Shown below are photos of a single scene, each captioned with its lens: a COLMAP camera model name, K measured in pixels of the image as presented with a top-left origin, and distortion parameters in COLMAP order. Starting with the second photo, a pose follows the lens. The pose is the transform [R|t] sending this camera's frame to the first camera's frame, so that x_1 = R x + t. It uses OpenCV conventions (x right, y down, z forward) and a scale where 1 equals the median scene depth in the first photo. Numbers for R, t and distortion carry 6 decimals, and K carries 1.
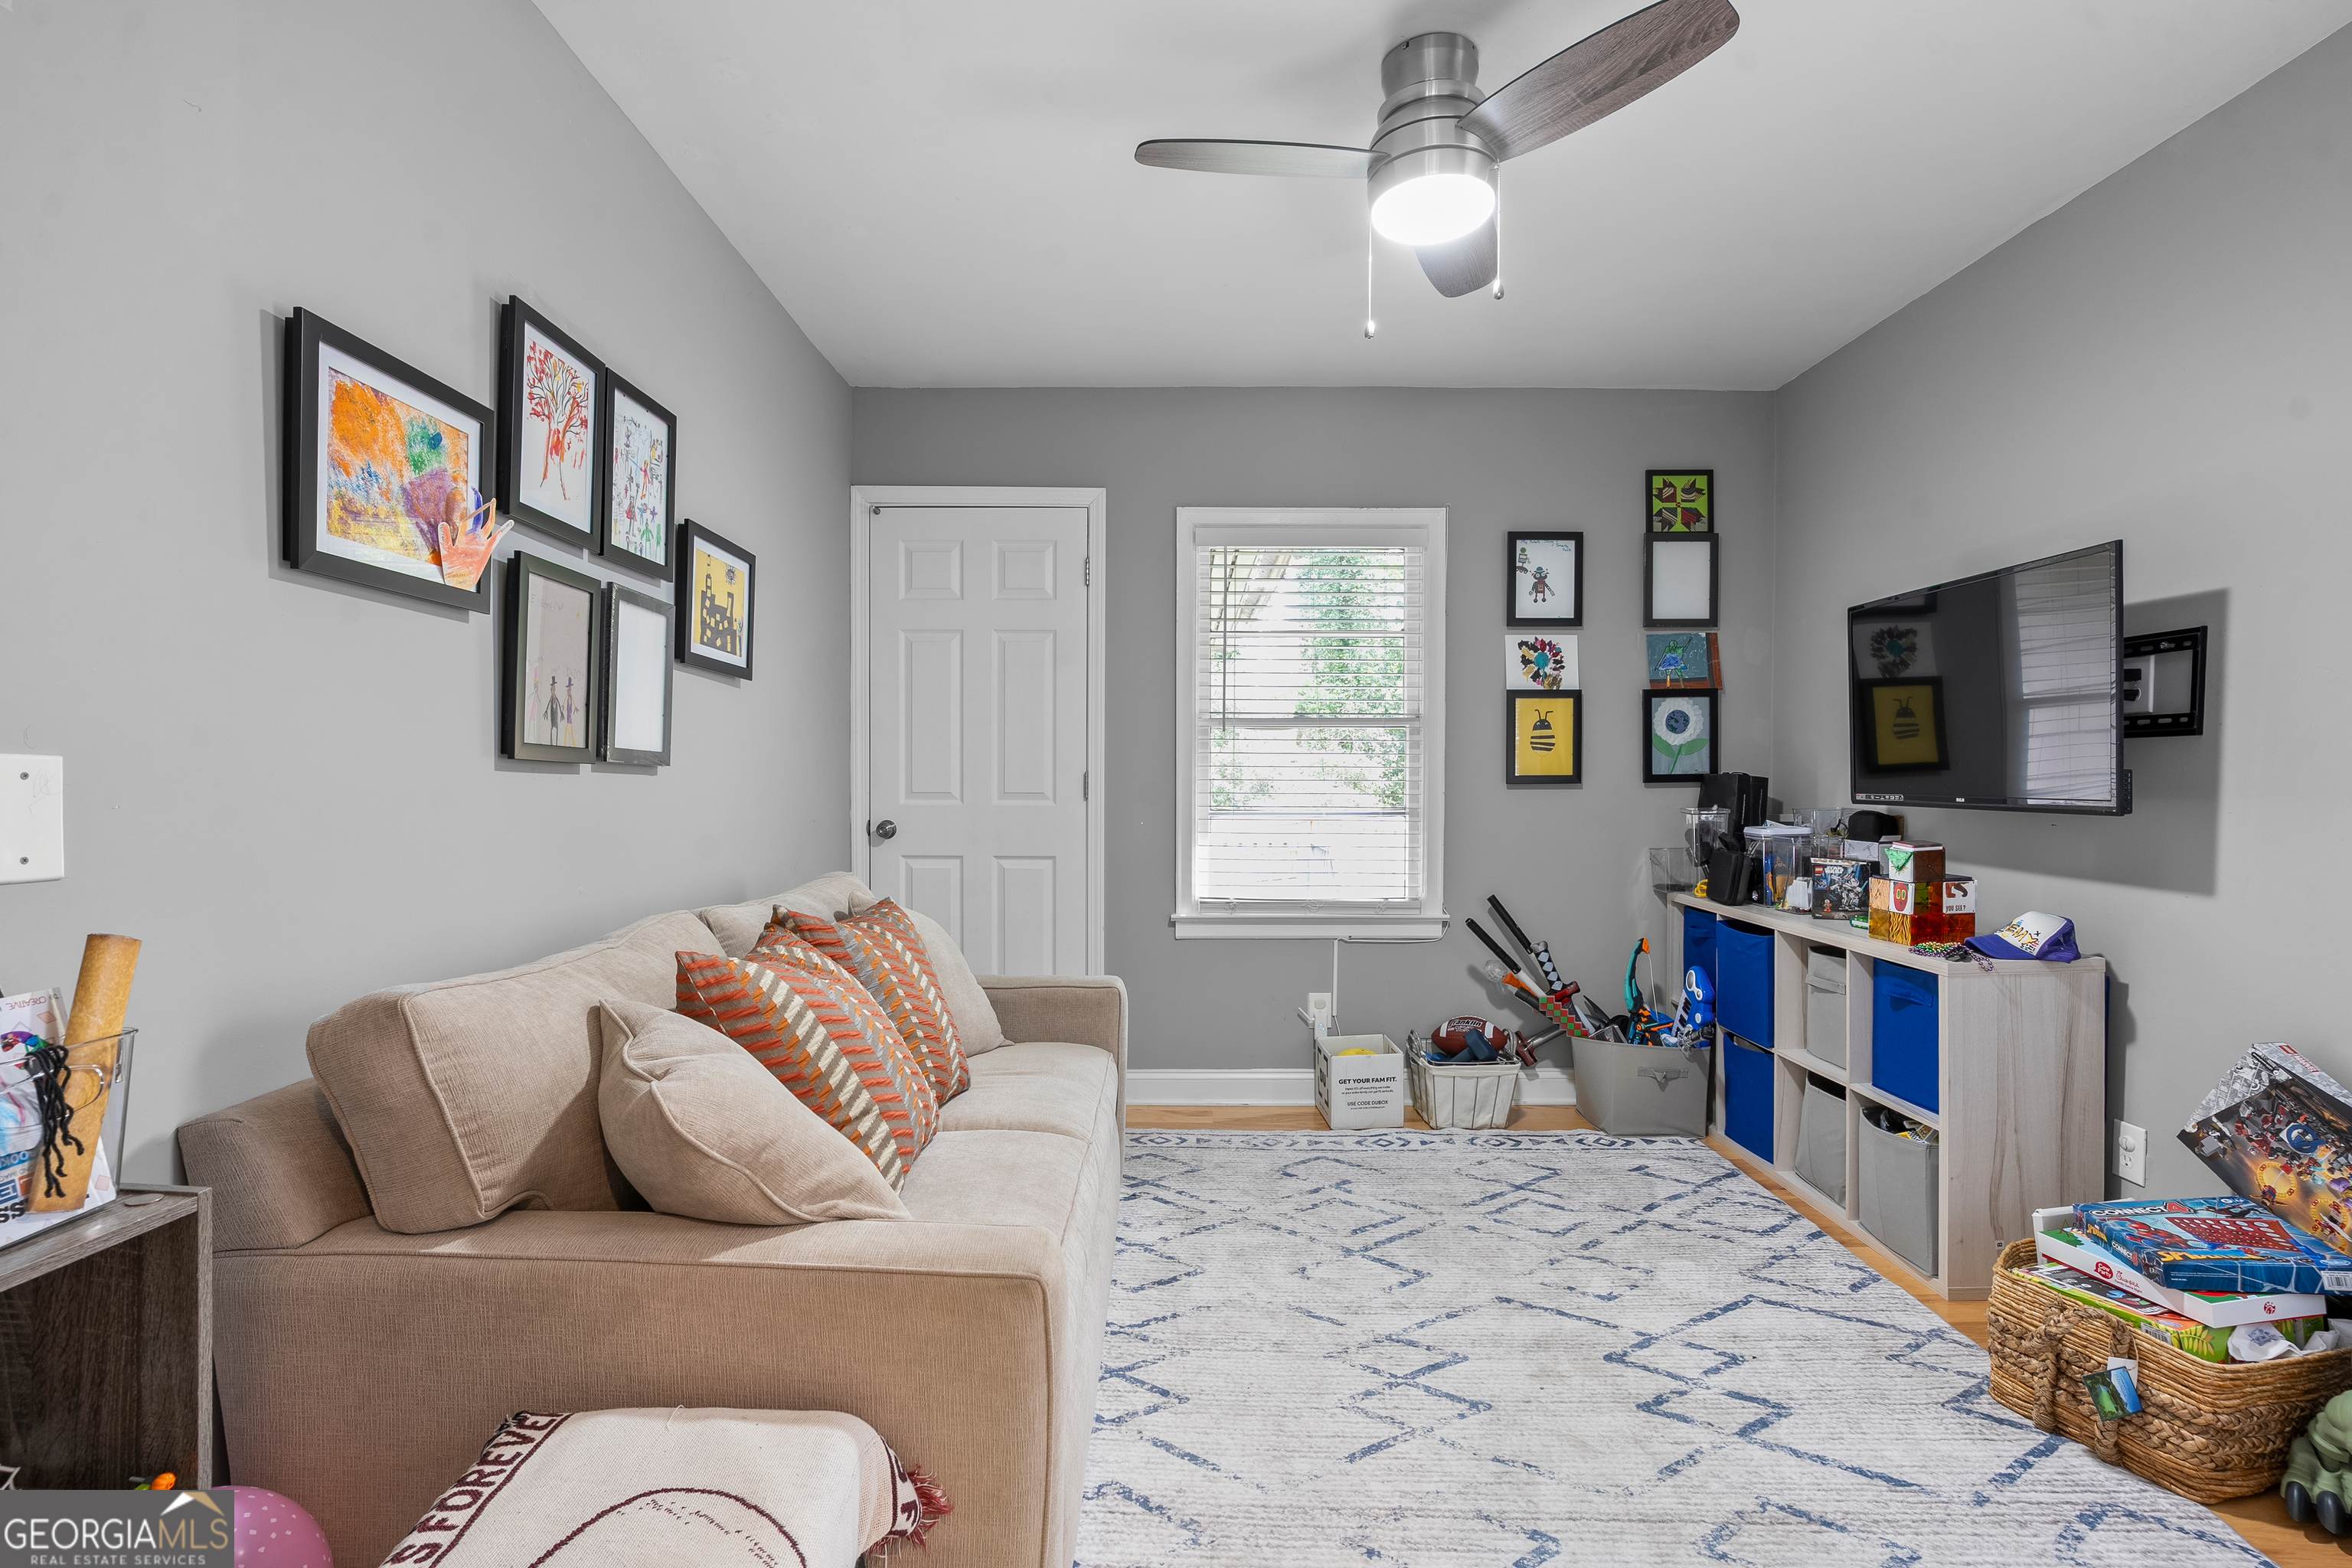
lens RADIAL K [[1133.4, 0, 1169.3], [0, 1133.4, 785.0], [0, 0, 1]] dist [-0.023434, 0.000240]
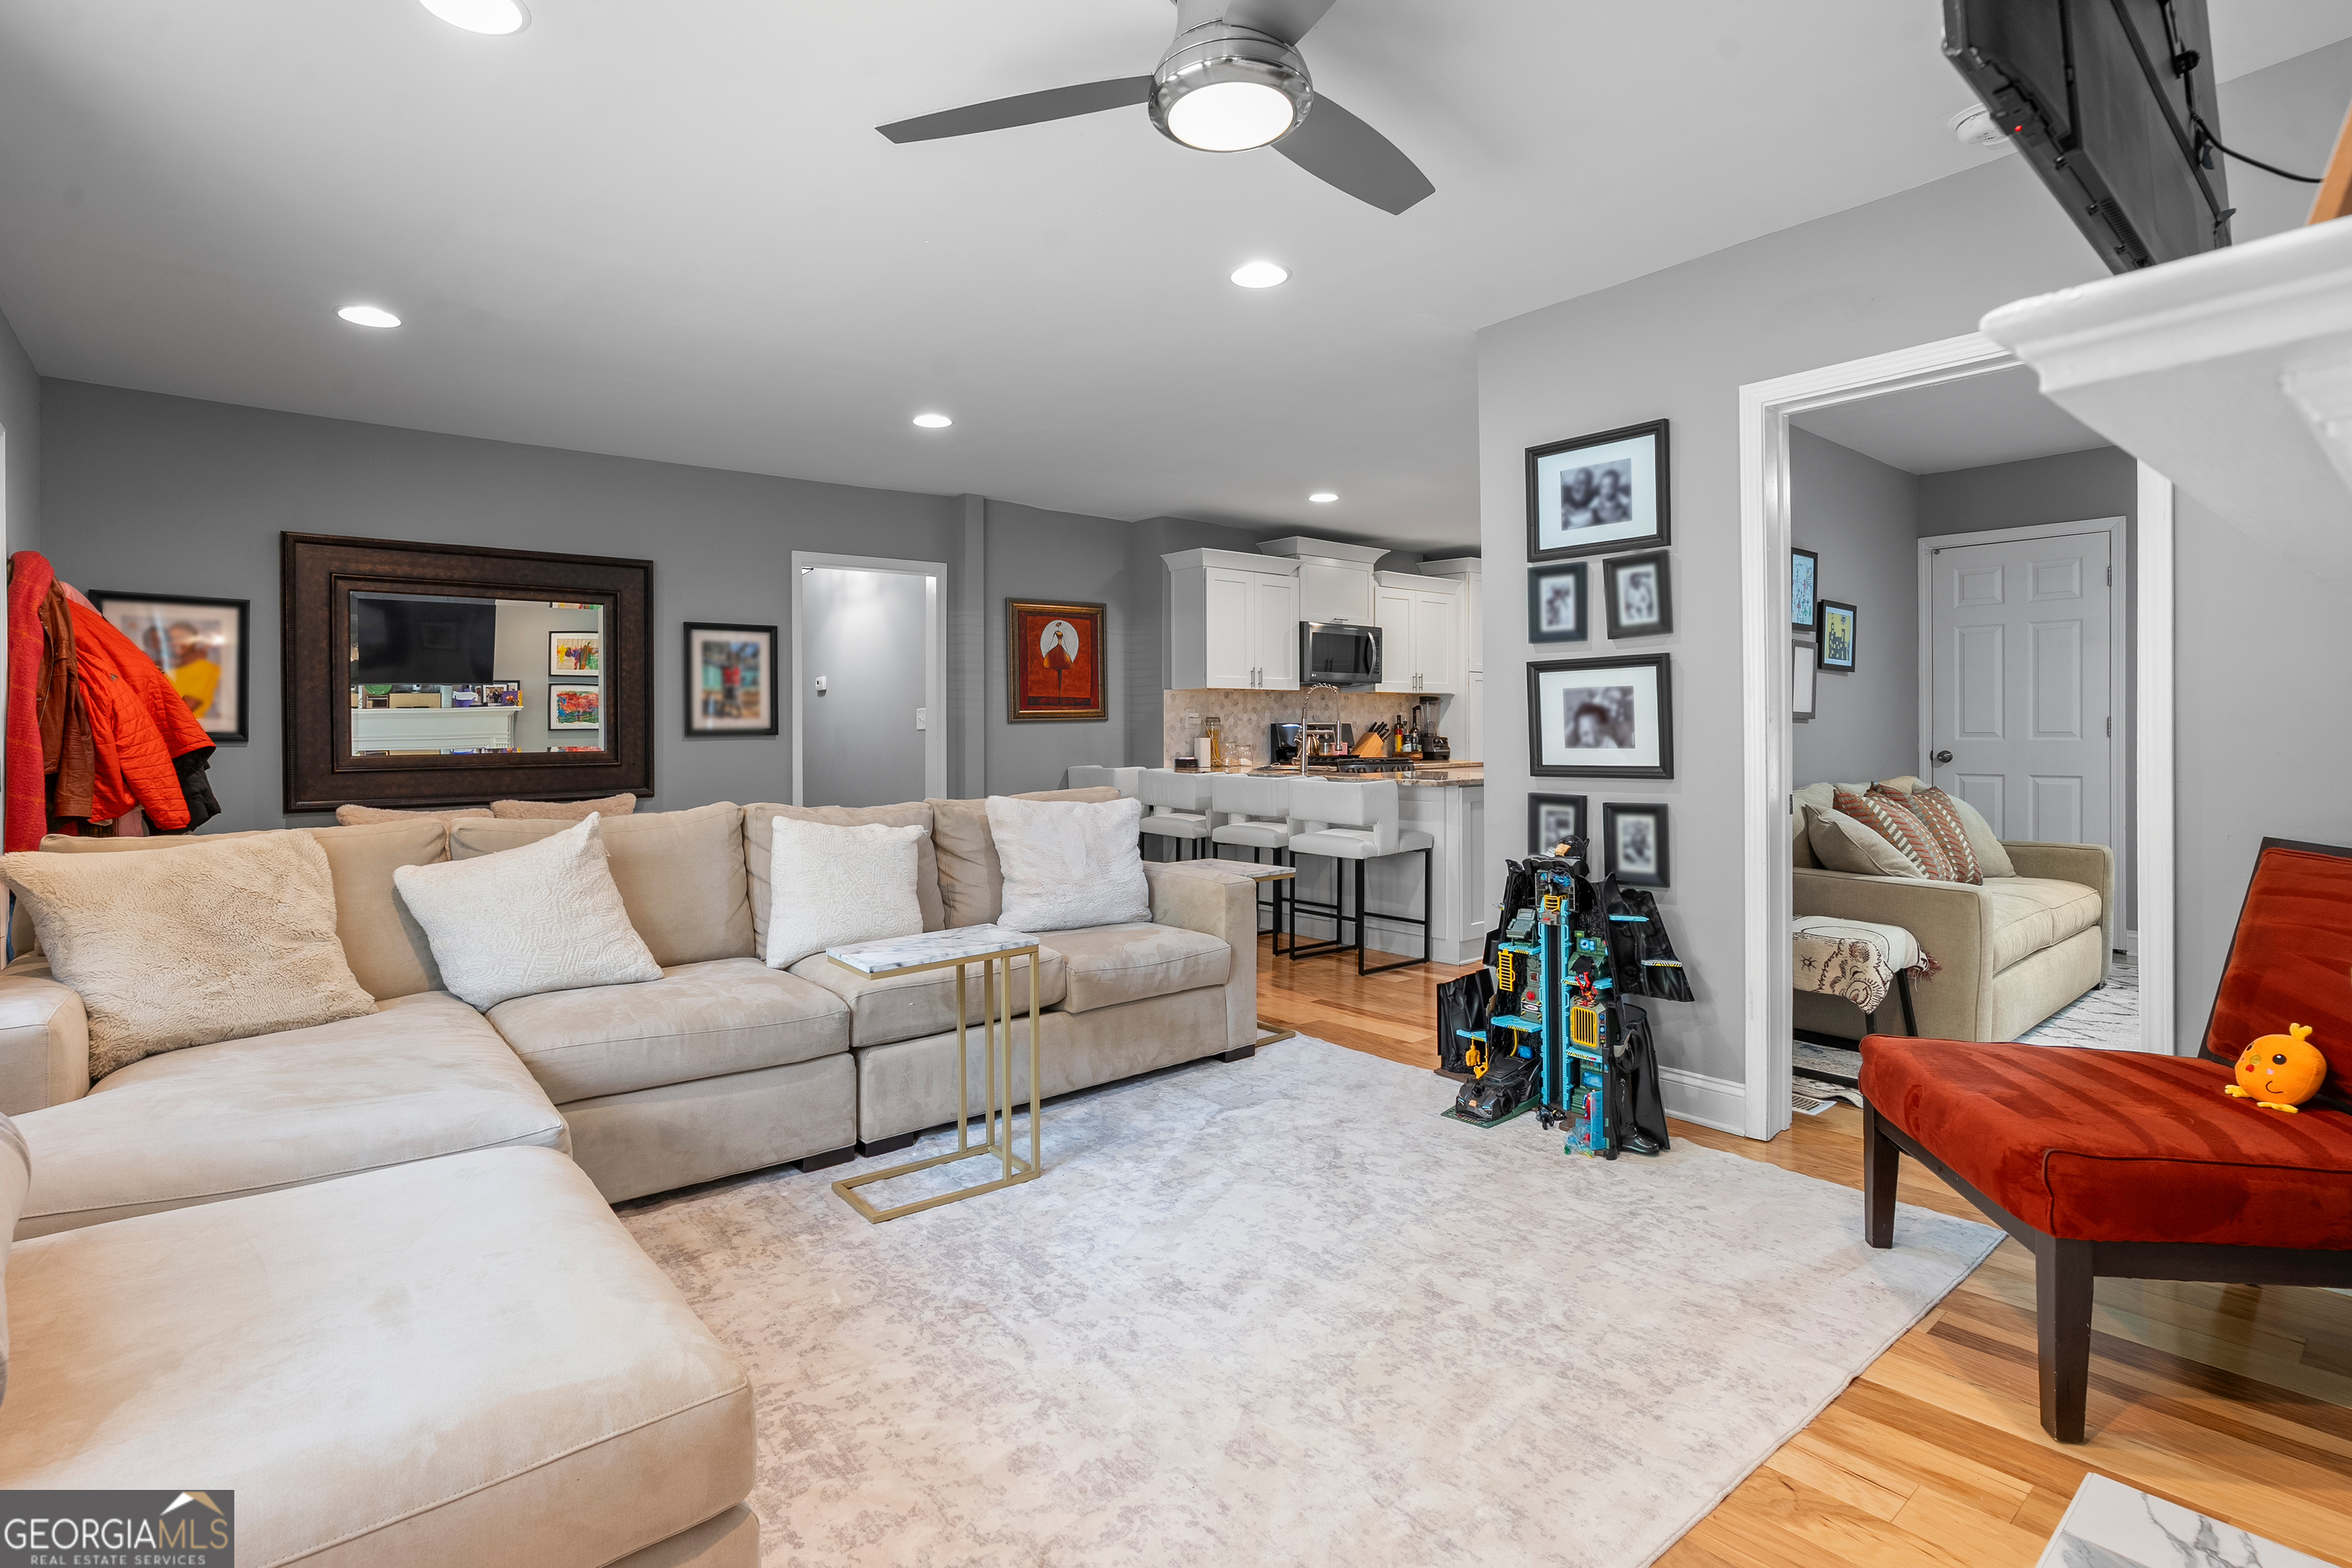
lens RADIAL K [[1133.4, 0, 1148.5], [0, 1133.4, 740.9], [0, 0, 1]] dist [-0.023434, 0.000240]
pose [[0.627704, 0.001334, -0.778451, 0.387149], [0.005815, 0.999963, 0.006402, 0.003078], [0.778430, -0.008545, 0.627673, -1.214668]]
